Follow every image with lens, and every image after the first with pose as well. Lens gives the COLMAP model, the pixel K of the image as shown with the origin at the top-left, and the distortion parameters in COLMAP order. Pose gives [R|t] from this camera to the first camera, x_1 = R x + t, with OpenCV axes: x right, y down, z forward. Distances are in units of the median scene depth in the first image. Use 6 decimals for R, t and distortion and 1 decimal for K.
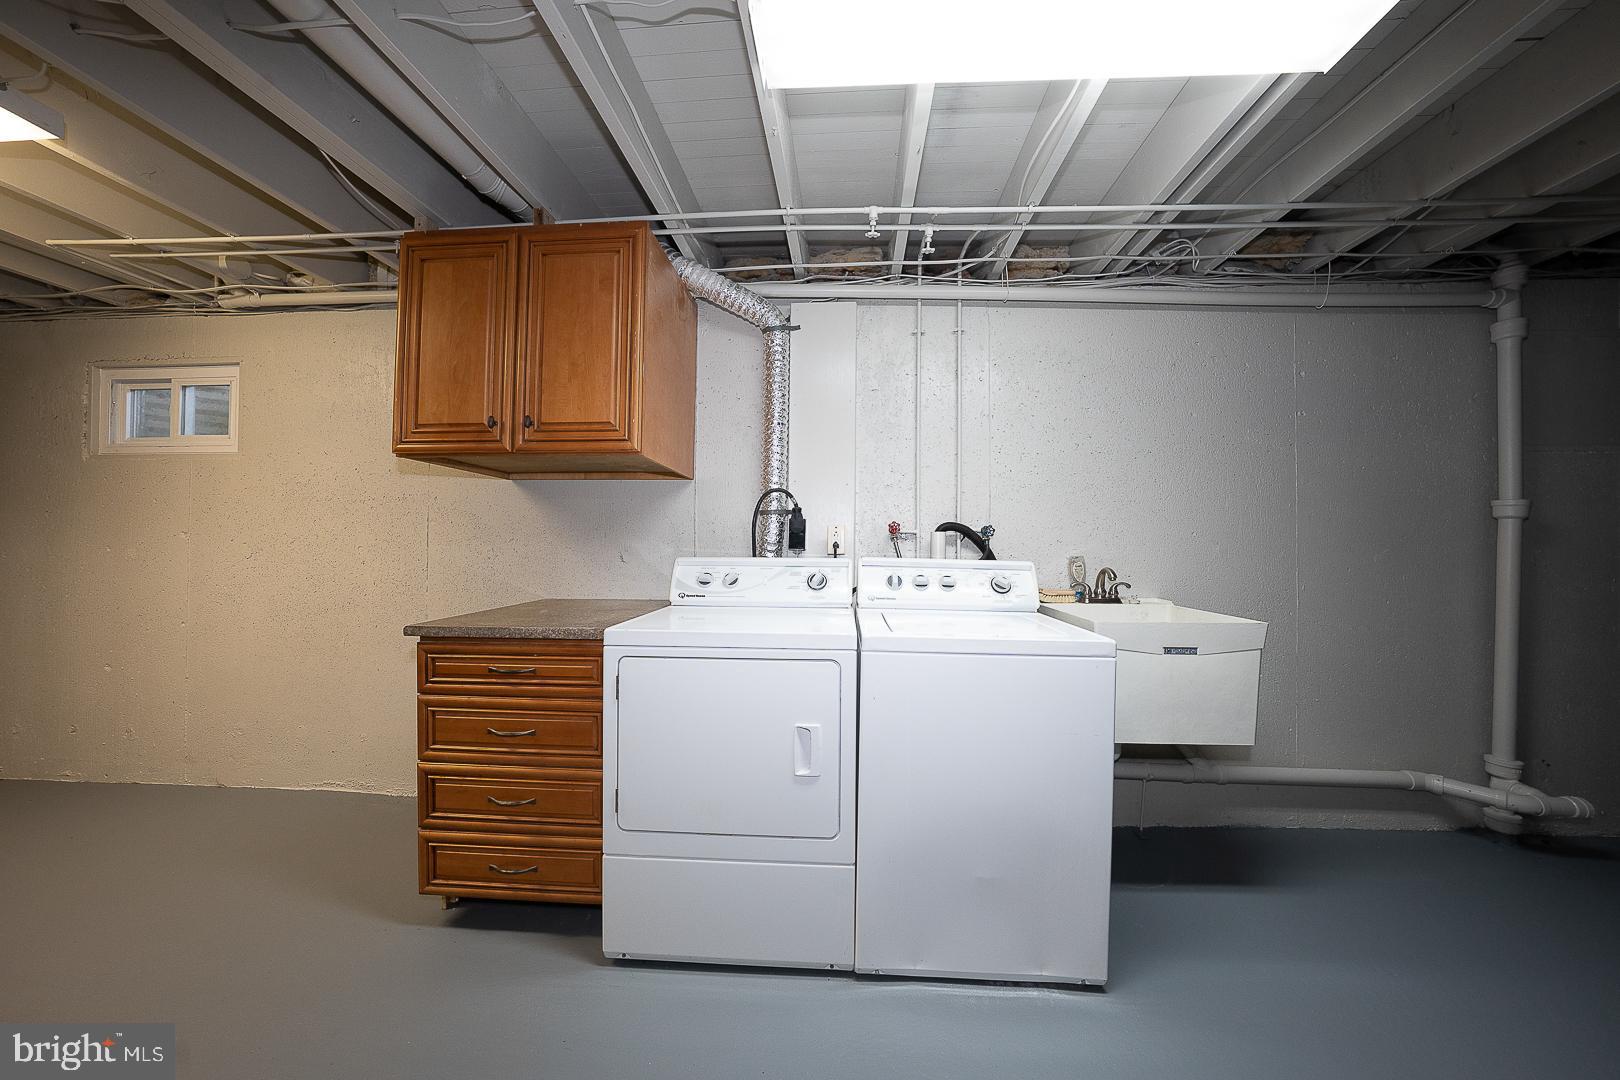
lens RADIAL K [[554.2, 0, 811.6], [0, 554.2, 538.0], [0, 0, 1]] dist [-0.018920, -0.000042]
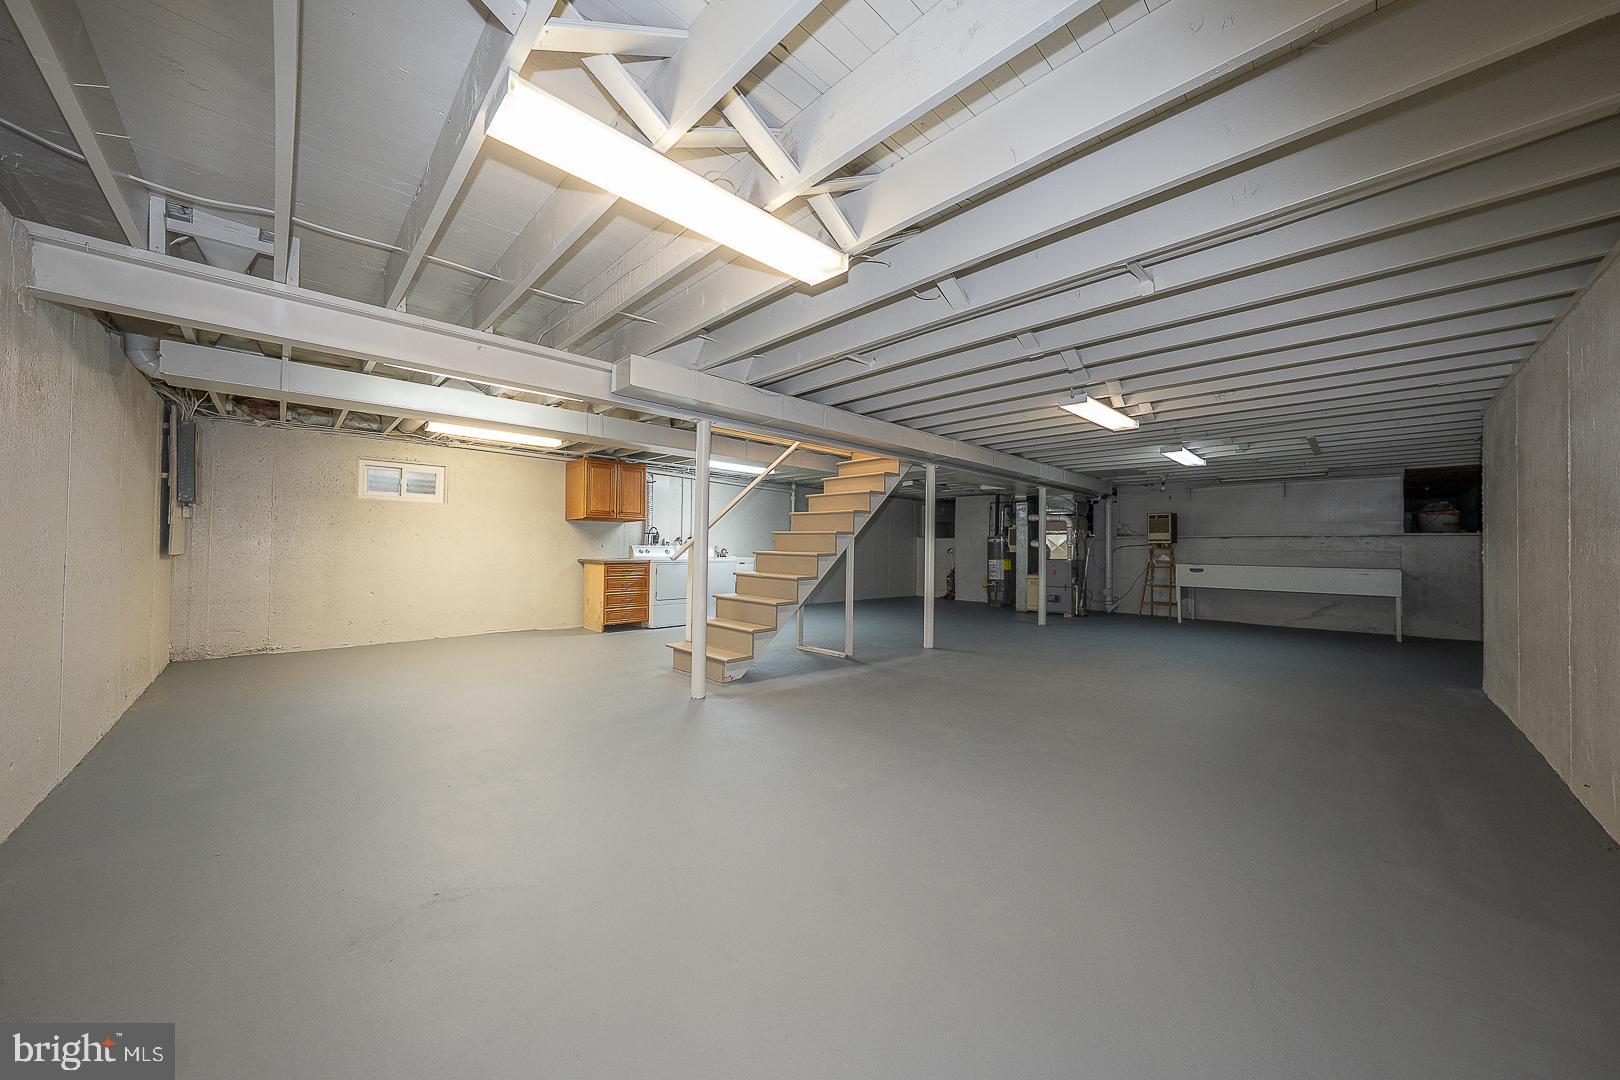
lens RADIAL K [[554.2, 0, 811.6], [0, 554.2, 538.0], [0, 0, 1]] dist [-0.018920, -0.000042]
pose [[0.659813, 0.013525, 0.751308, -2.141460], [-0.017413, 0.999845, -0.002706, -0.024881], [-0.751228, -0.011297, 0.659946, -2.235003]]
